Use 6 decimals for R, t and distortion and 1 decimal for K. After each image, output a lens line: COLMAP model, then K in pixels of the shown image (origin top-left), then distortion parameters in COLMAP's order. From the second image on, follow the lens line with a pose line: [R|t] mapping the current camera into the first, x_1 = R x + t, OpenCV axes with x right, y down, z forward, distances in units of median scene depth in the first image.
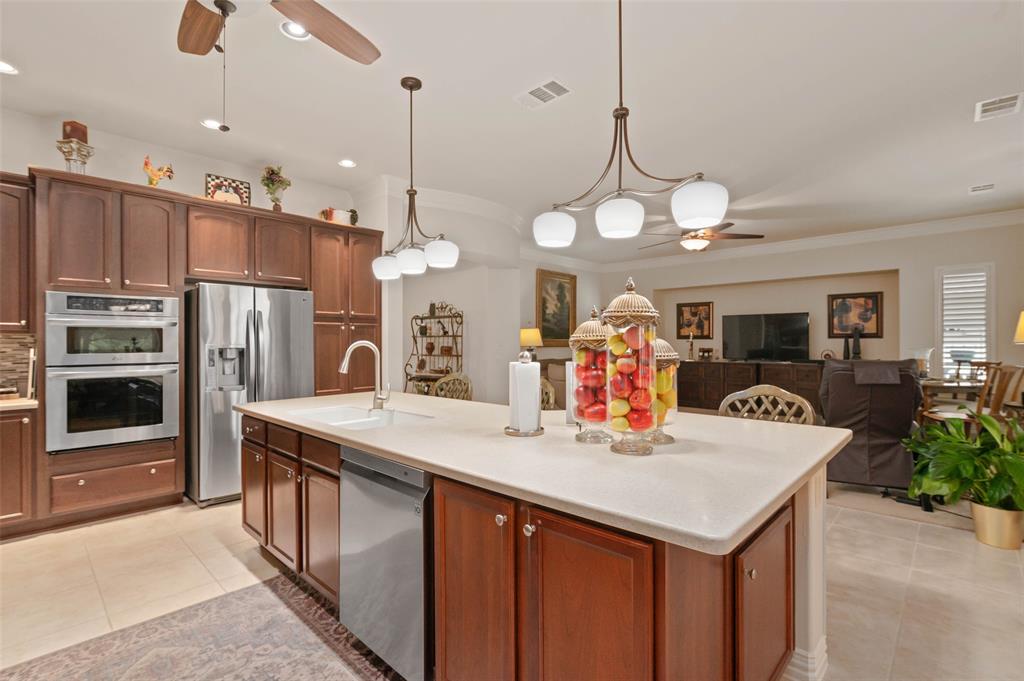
lens RADIAL K [[474.8, 0, 509.8], [0, 474.8, 336.0], [0, 0, 1]] dist [-0.005915, 0.000513]
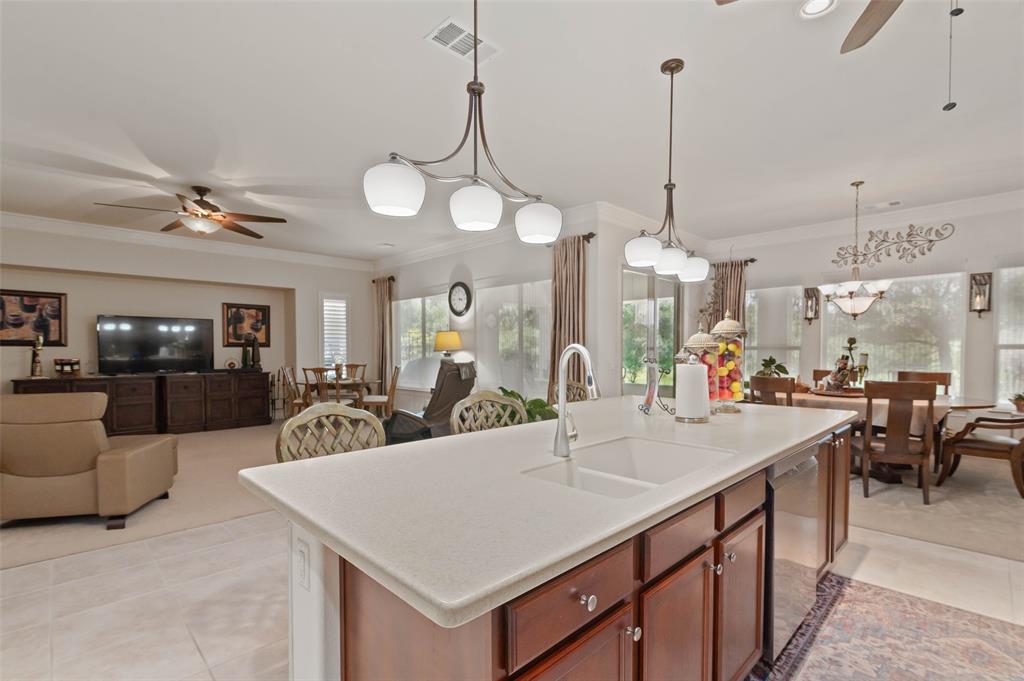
lens RADIAL K [[474.8, 0, 508.0], [0, 474.8, 366.9], [0, 0, 1]] dist [-0.005915, 0.000513]
pose [[0.038305, -0.029432, 0.998833, -0.306542], [-0.009248, 0.999513, 0.029806, 0.011911], [-0.999223, -0.010379, 0.038014, 0.387439]]
